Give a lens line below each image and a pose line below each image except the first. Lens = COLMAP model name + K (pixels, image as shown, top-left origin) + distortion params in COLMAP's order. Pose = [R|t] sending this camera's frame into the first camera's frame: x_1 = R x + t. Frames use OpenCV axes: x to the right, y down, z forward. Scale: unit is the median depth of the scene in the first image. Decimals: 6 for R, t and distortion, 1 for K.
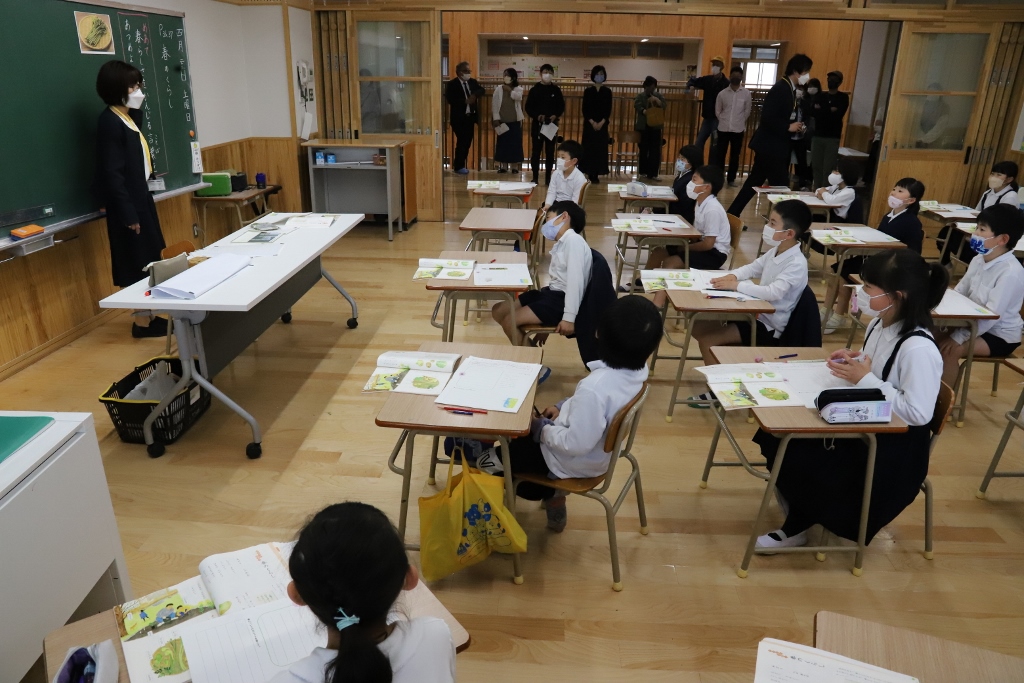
lens RADIAL K [[713.2, 0, 513.0], [0, 713.2, 340.5], [0, 0, 1]] dist [0.004634, 0.003198]
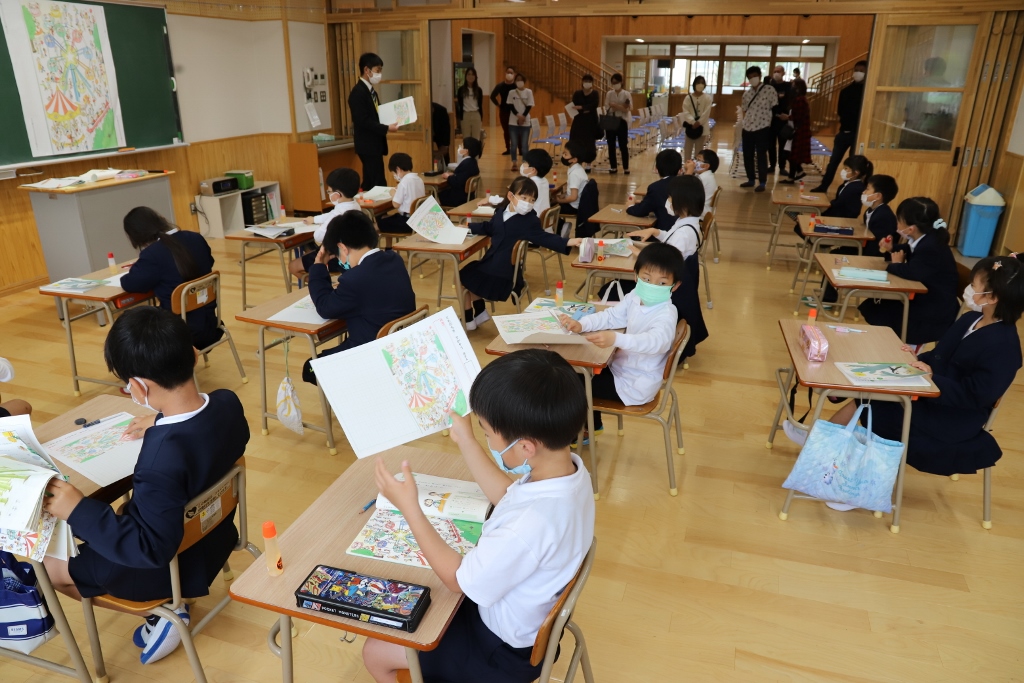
lens RADIAL K [[713.2, 0, 510.5], [0, 713.2, 342.1], [0, 0, 1]] dist [0.004634, 0.003198]
pose [[0.966540, 0.076512, -0.244838, 0.338342], [-0.078809, 0.996890, 0.000415, 0.025185], [0.244108, 0.018894, 0.969564, -0.029804]]
